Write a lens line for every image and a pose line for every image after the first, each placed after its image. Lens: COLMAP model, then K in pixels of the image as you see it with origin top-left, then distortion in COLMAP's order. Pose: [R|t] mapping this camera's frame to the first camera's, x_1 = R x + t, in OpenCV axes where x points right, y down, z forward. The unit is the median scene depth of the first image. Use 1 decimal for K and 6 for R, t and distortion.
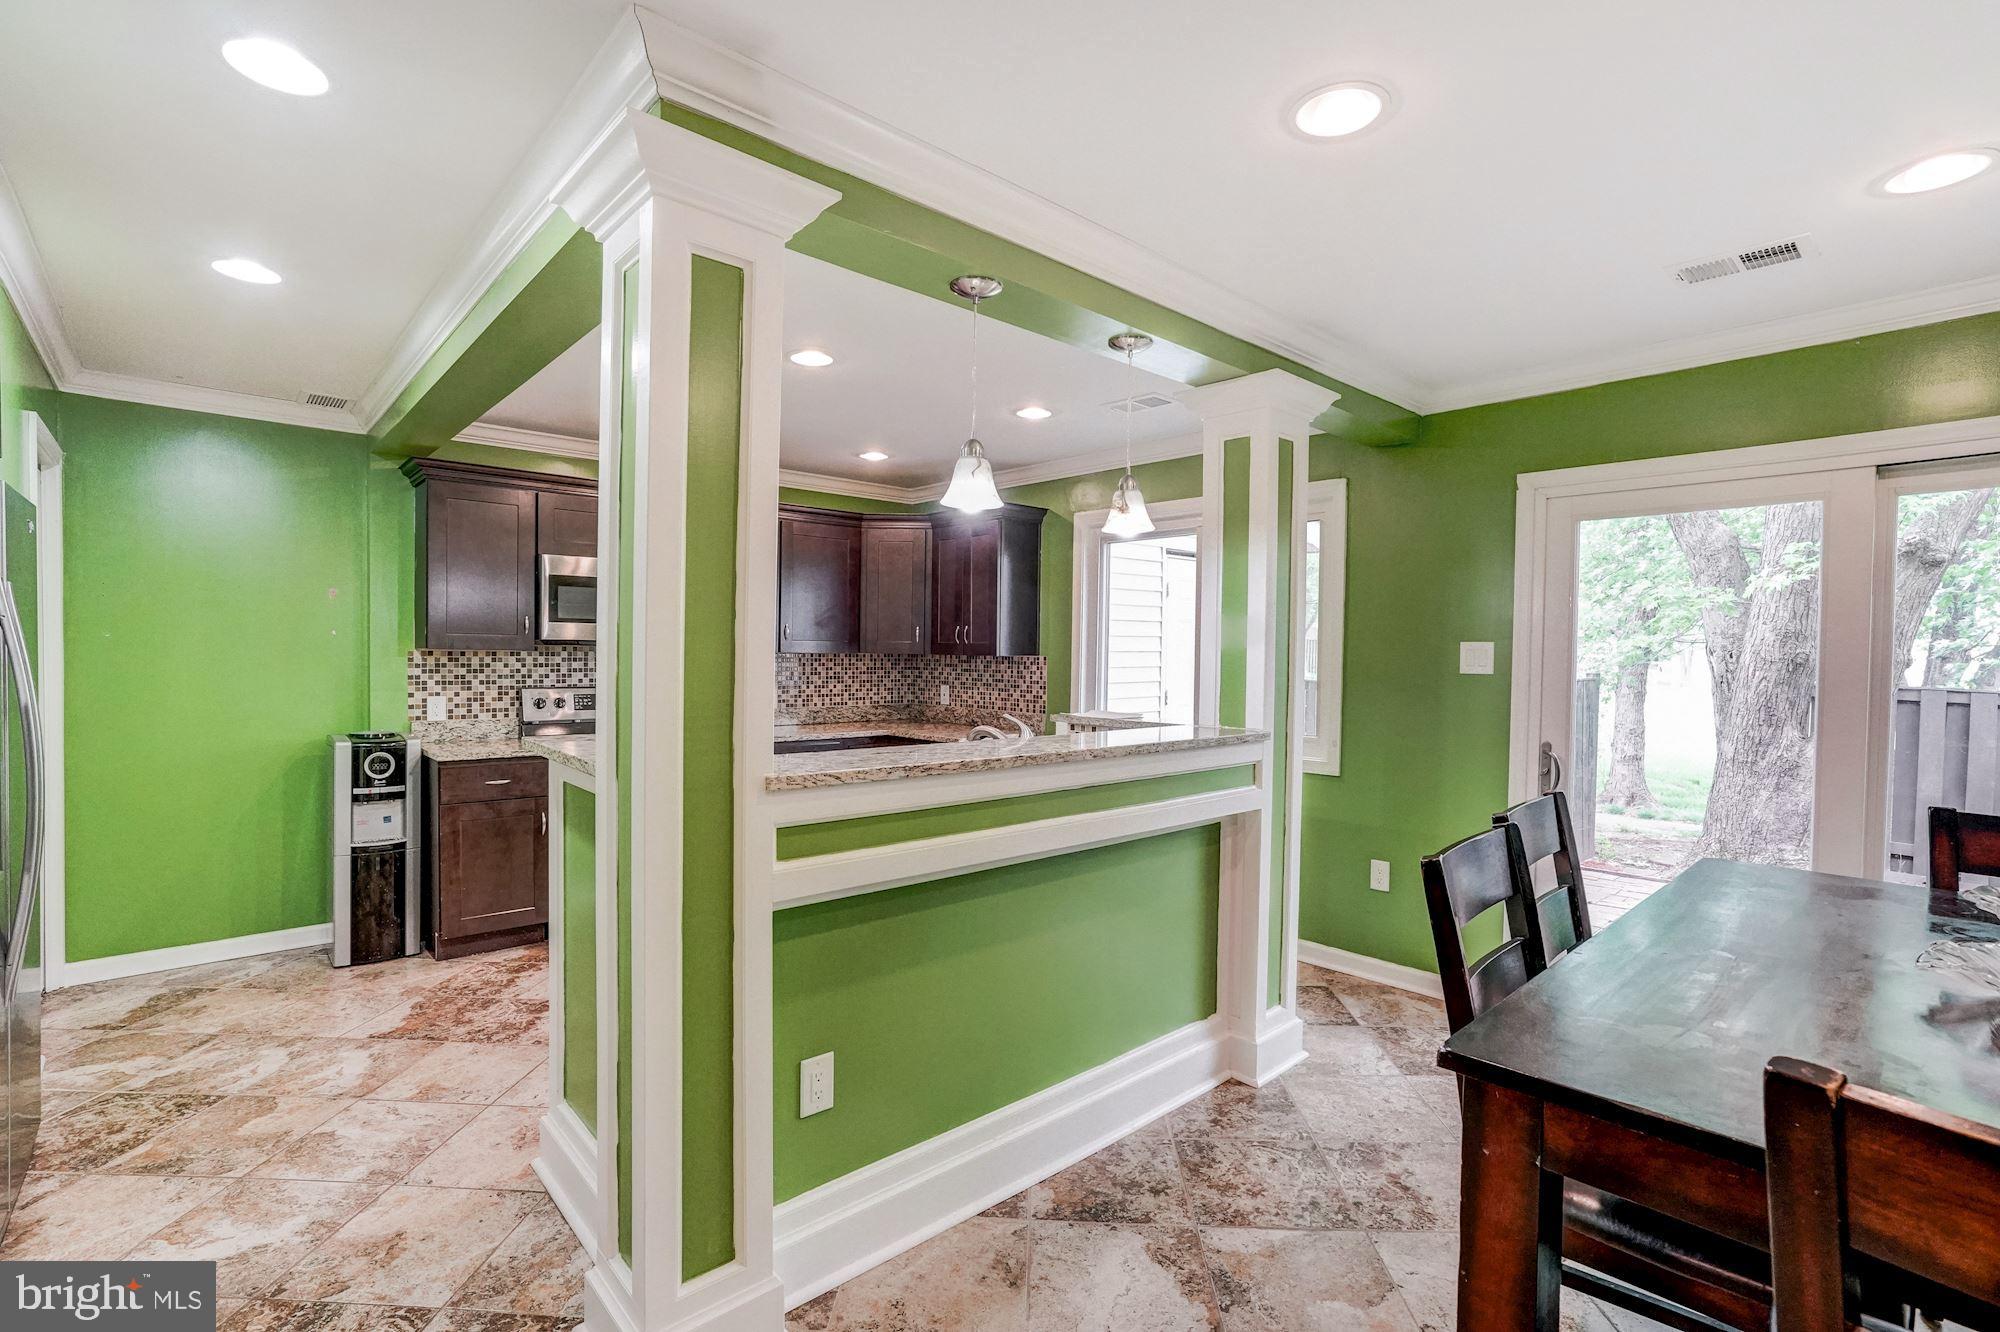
lens RADIAL K [[934.4, 0, 1020.1], [0, 934.4, 675.8], [0, 0, 1]] dist [-0.044870, 0.017613]
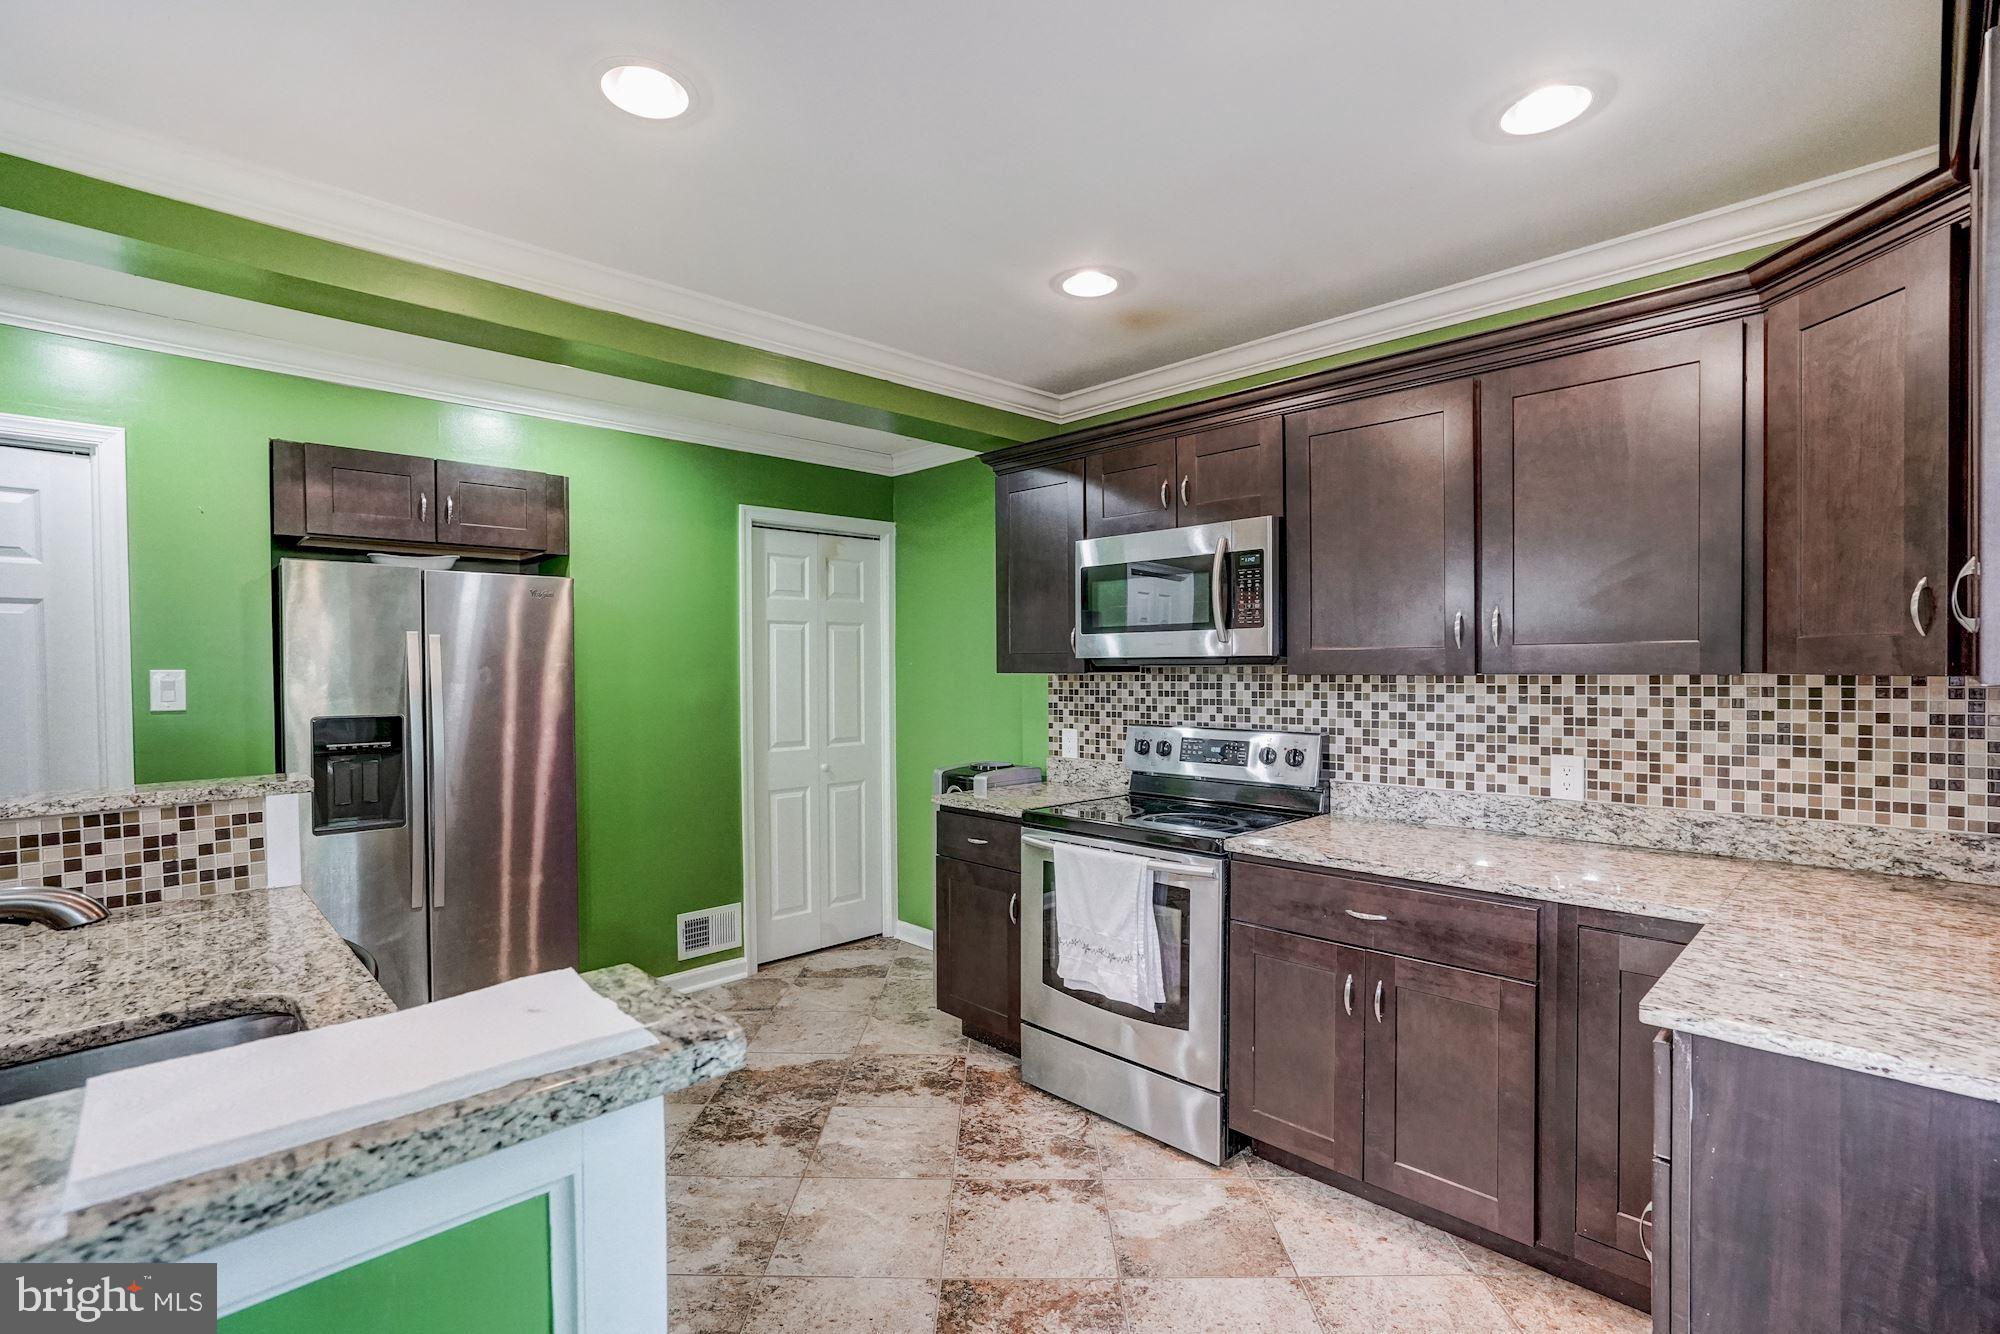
lens RADIAL K [[922.5, 0, 996.4], [0, 922.5, 677.7], [0, 0, 1]] dist [-0.047469, 0.023224]
pose [[0.009052, -0.000951, -0.999959, 0.199044], [-0.018311, 0.999832, -0.001117, -0.021279], [0.999791, 0.018320, 0.009033, 0.886397]]
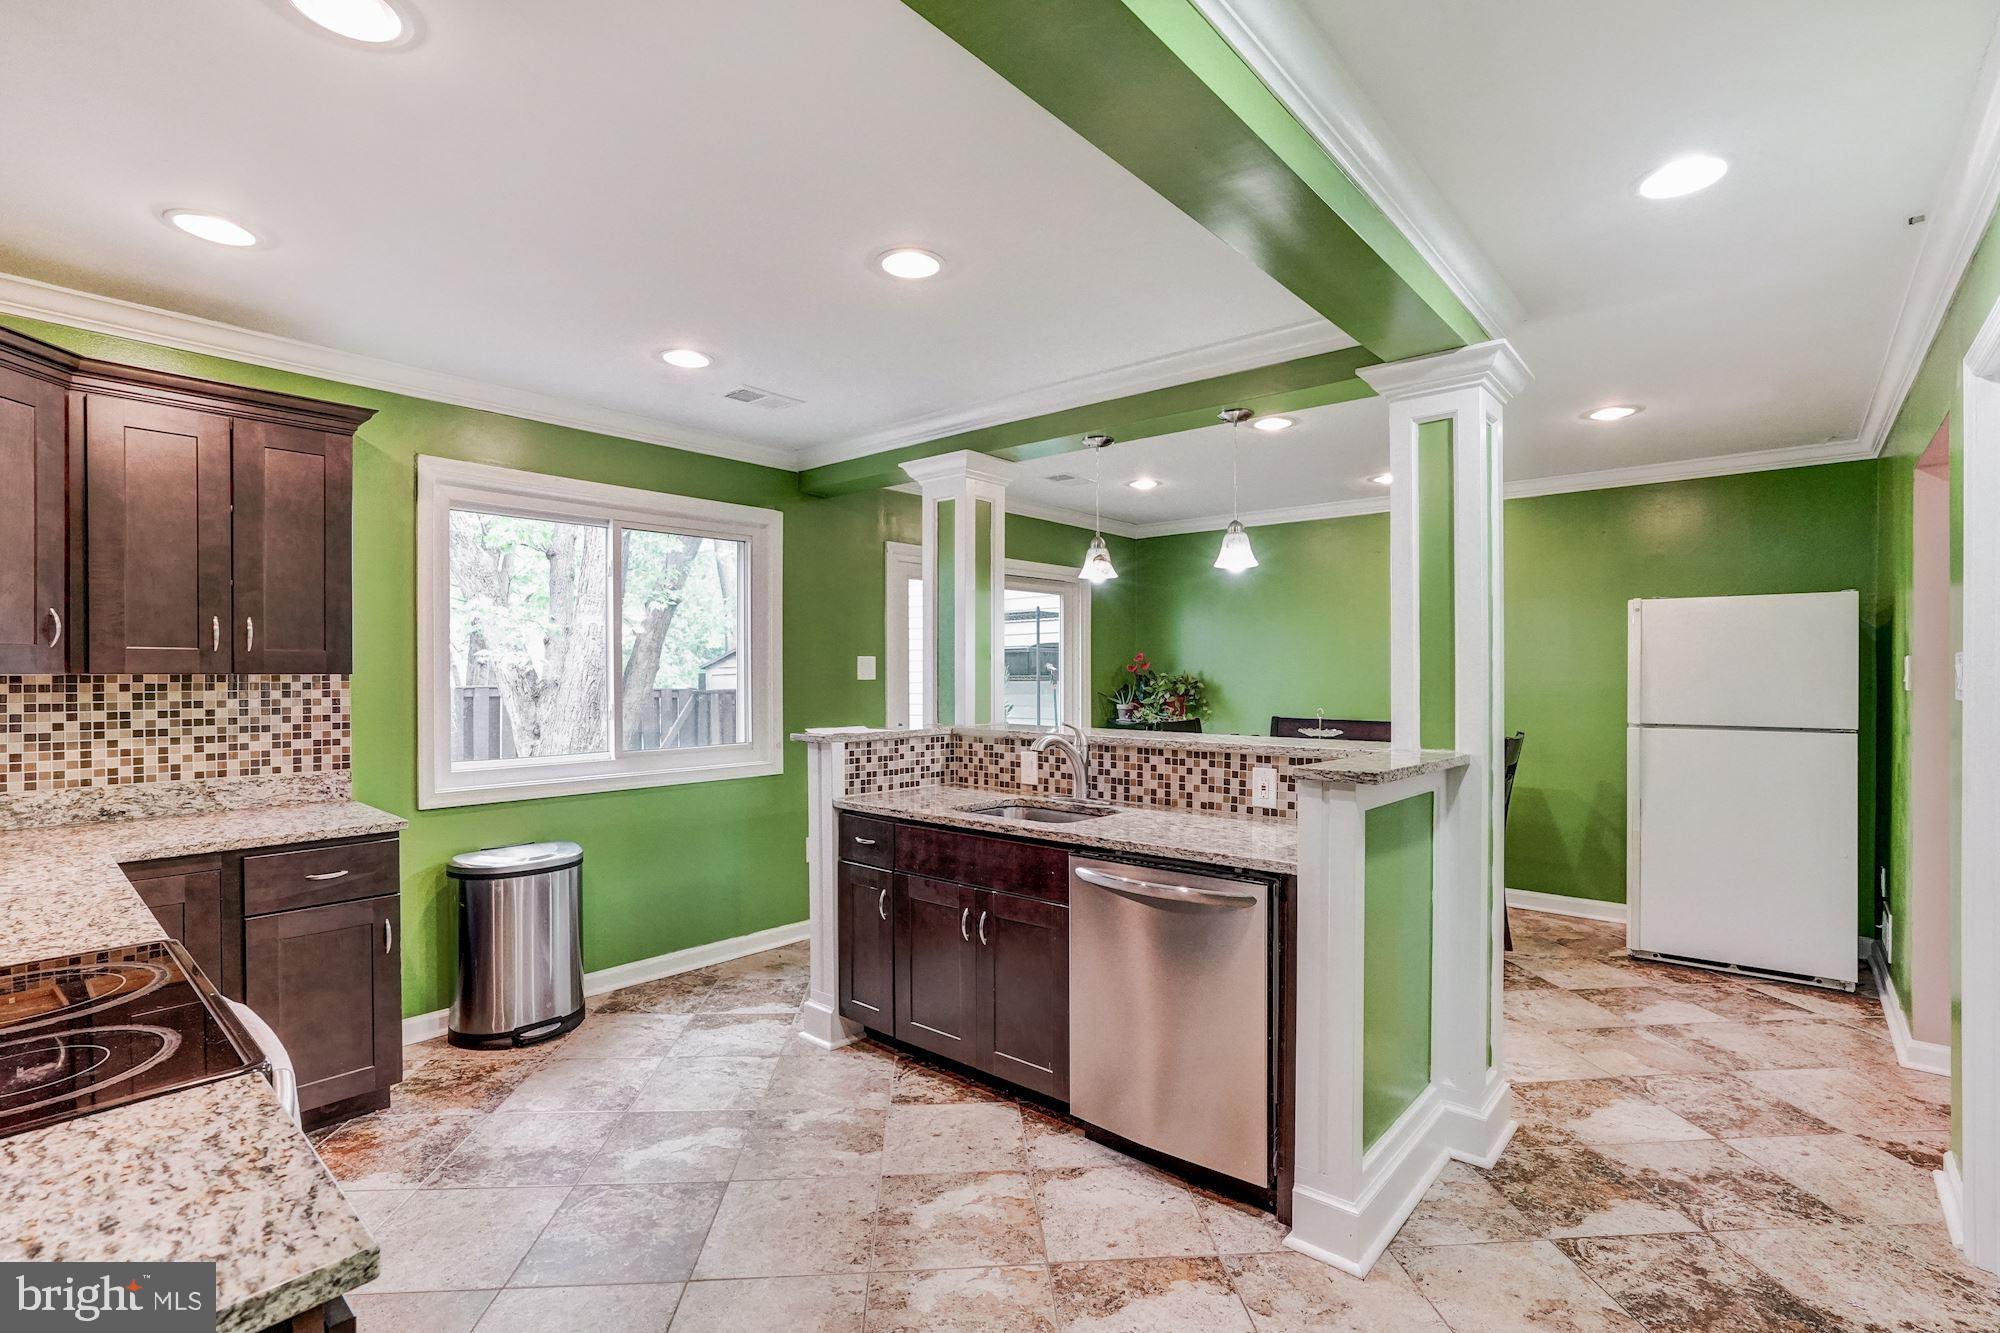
lens RADIAL K [[905.0, 0, 1016.1], [0, 905.0, 673.7], [0, 0, 1]] dist [-0.042505, 0.018240]
pose [[-0.123167, -0.015930, 0.992258, -0.701288], [0.022436, 0.999571, 0.018833, -0.025704], [-0.992132, 0.024582, -0.122756, 0.758181]]
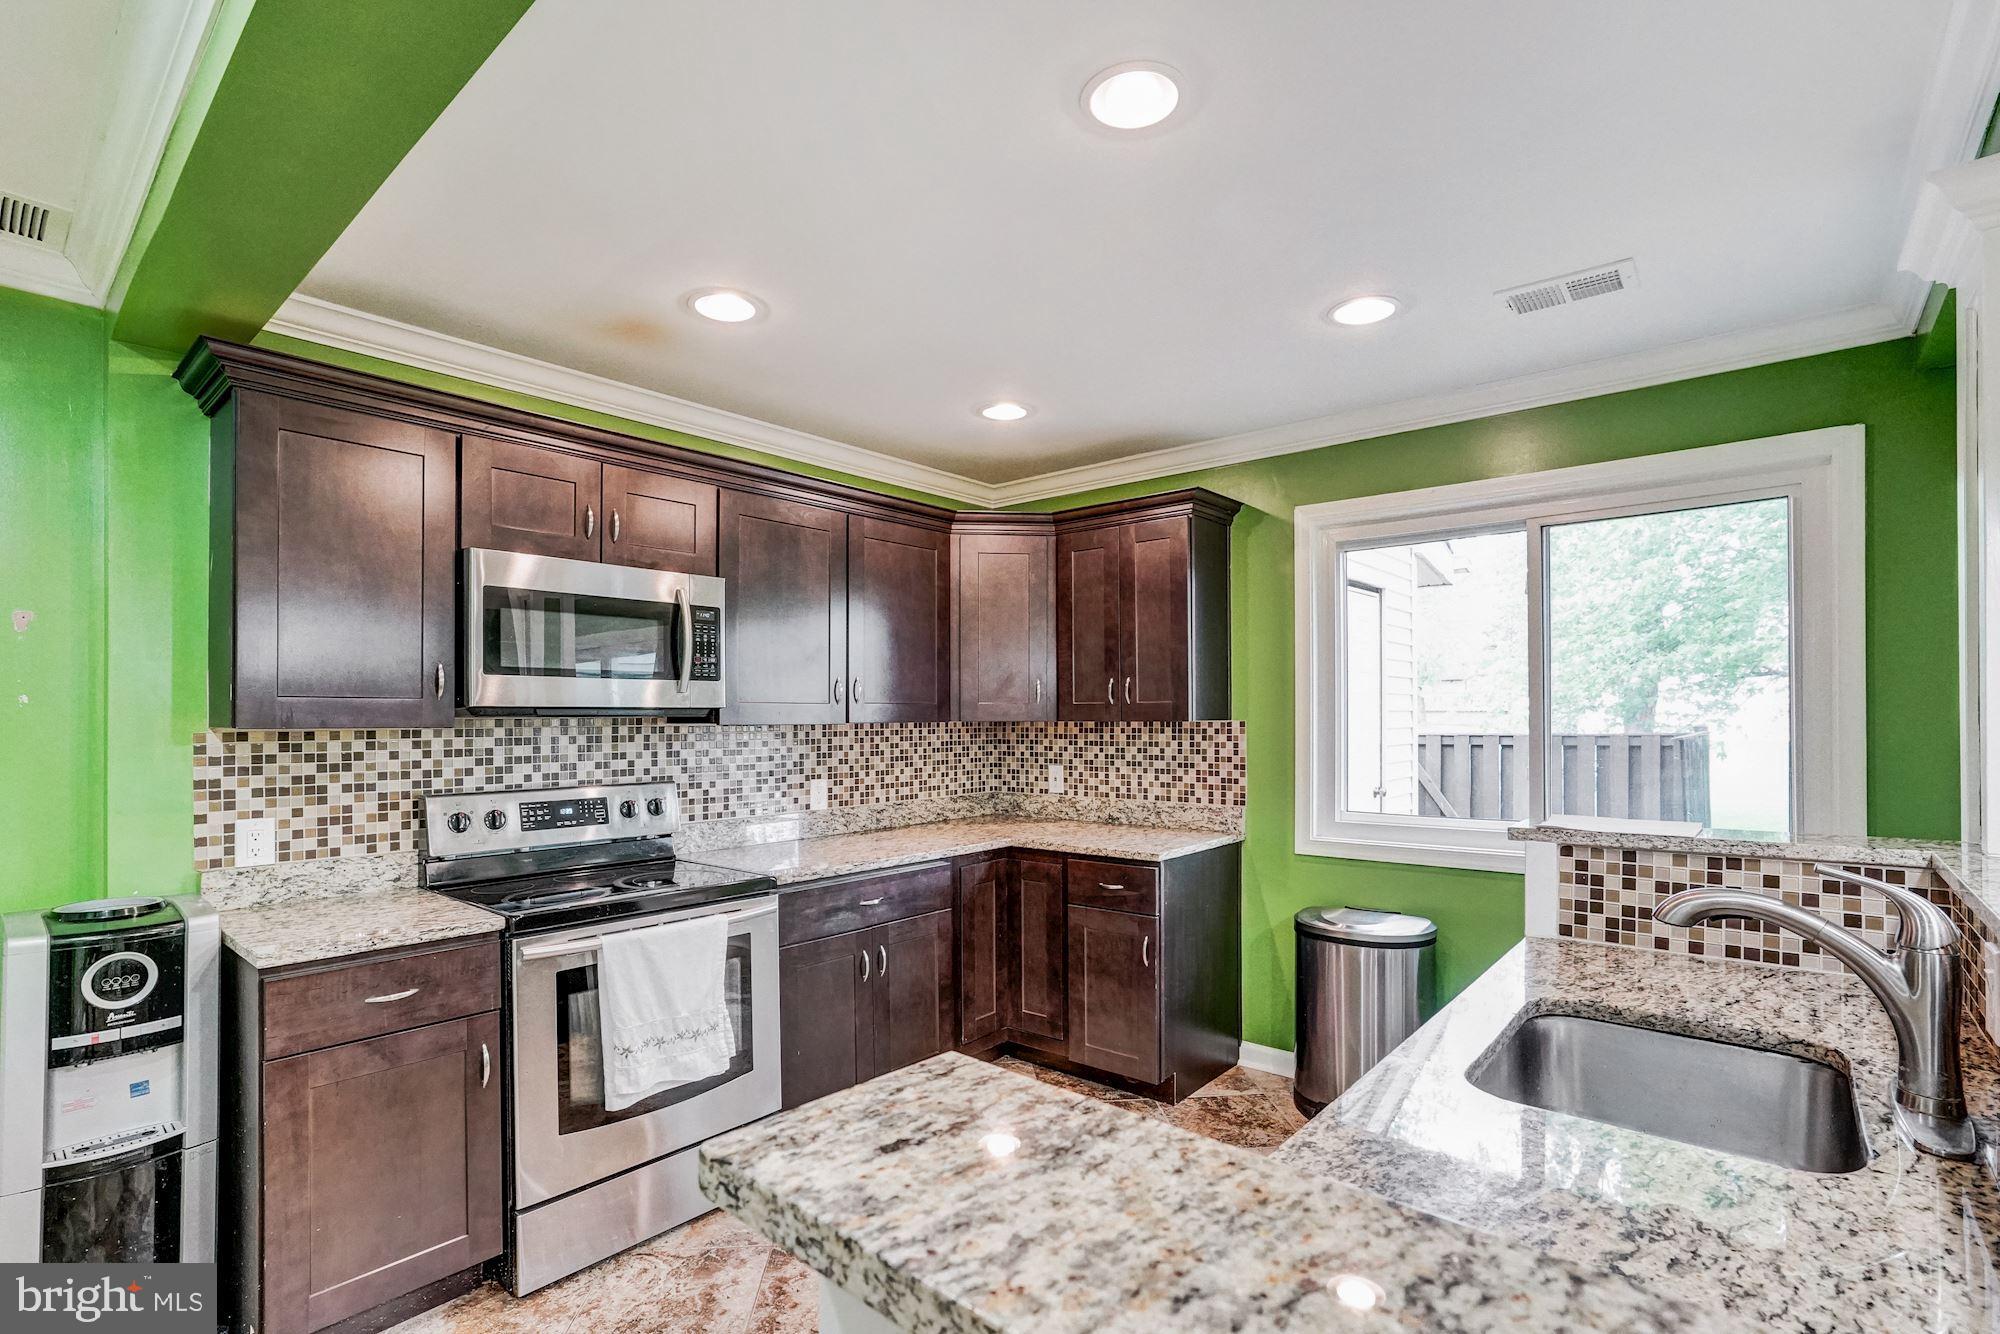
lens RADIAL K [[947.8, 0, 1014.0], [0, 947.8, 709.5], [0, 0, 1]] dist [-0.046256, 0.026396]
pose [[0.992734, -0.018253, 0.118934, -0.256989], [0.022133, 0.999262, -0.031386, -0.013024], [-0.118274, 0.033790, 0.992406, 0.405612]]
